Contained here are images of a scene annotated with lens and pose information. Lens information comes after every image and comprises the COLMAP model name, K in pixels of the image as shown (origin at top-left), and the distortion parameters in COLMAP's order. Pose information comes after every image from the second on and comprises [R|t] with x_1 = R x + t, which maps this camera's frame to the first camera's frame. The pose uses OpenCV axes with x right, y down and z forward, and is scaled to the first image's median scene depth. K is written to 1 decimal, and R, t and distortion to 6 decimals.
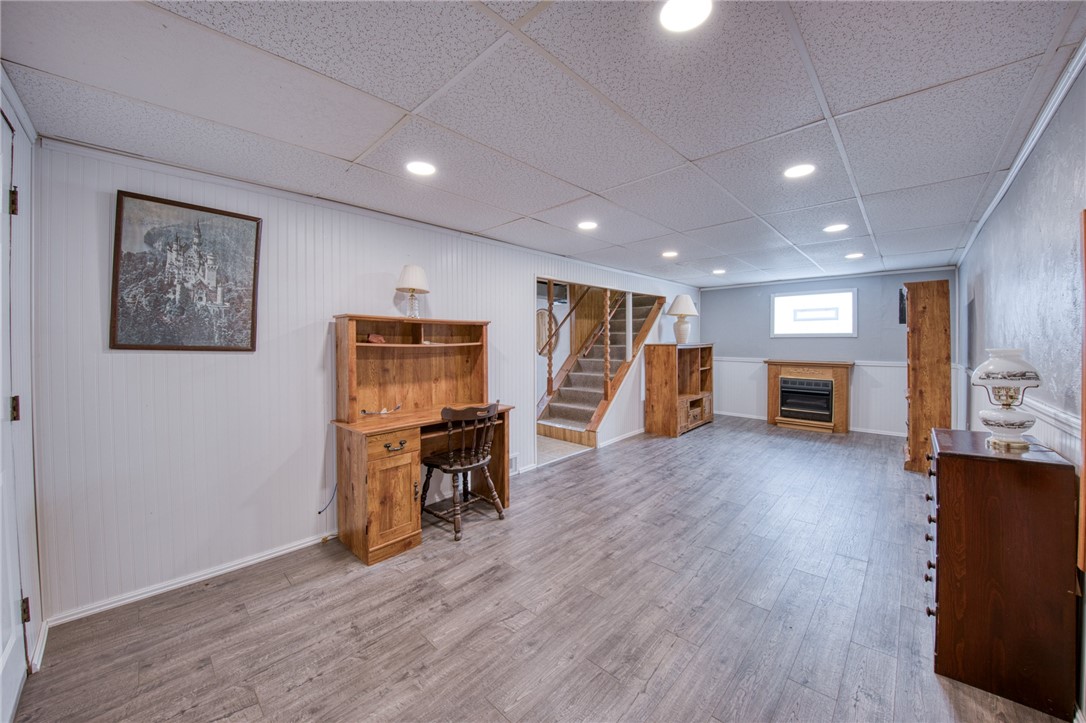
lens RADIAL K [[390.3, 0, 540.1], [0, 390.3, 346.8], [0, 0, 1]] dist [-0.018485, -0.005581]
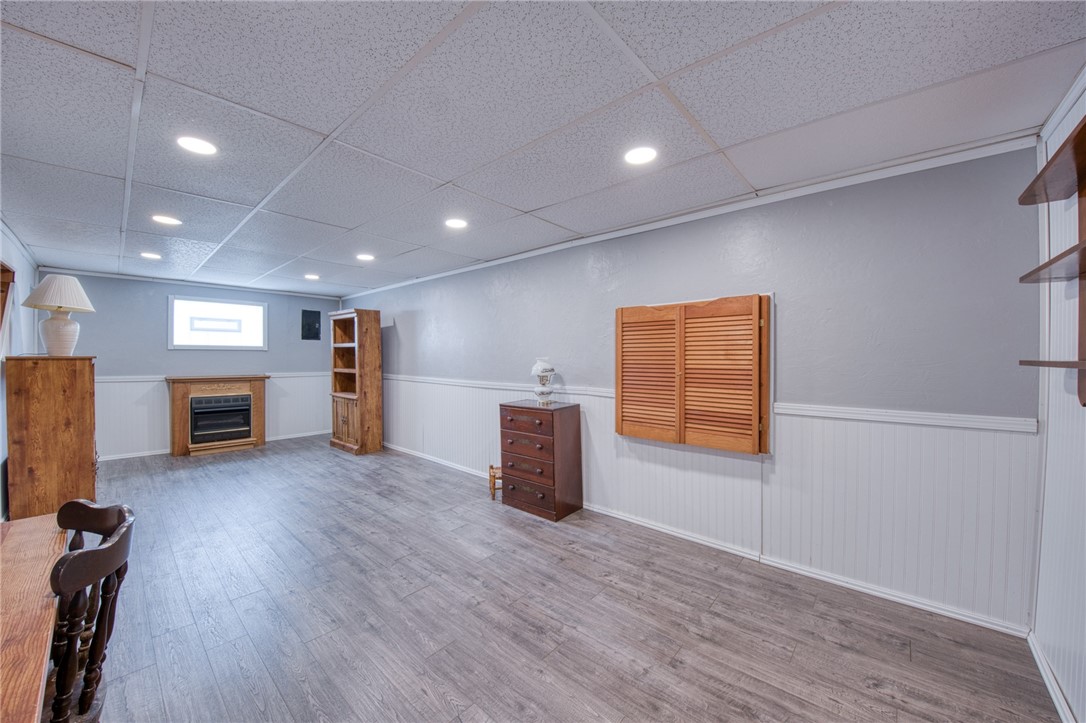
lens RADIAL K [[390.3, 0, 548.7], [0, 390.3, 355.9], [0, 0, 1]] dist [-0.018485, -0.005581]
pose [[-0.047150, 0.003724, 0.998881, -0.379623], [0.010178, 0.999943, -0.003247, 0.001126], [-0.998836, 0.010013, -0.047186, 0.426839]]
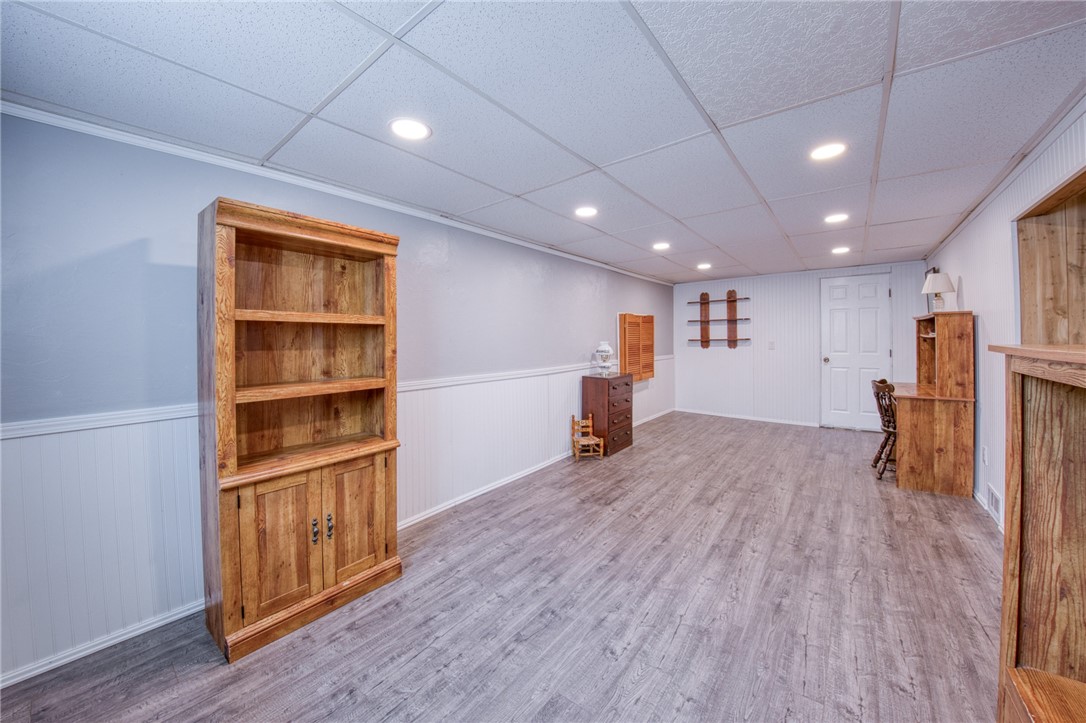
lens RADIAL K [[390.3, 0, 530.6], [0, 390.3, 337.7], [0, 0, 1]] dist [-0.018485, -0.005581]
pose [[-0.997631, 0.012419, -0.067655, 0.827622], [0.011634, 0.999860, 0.011987, -0.029190], [0.067794, 0.011172, -0.997637, 1.621322]]
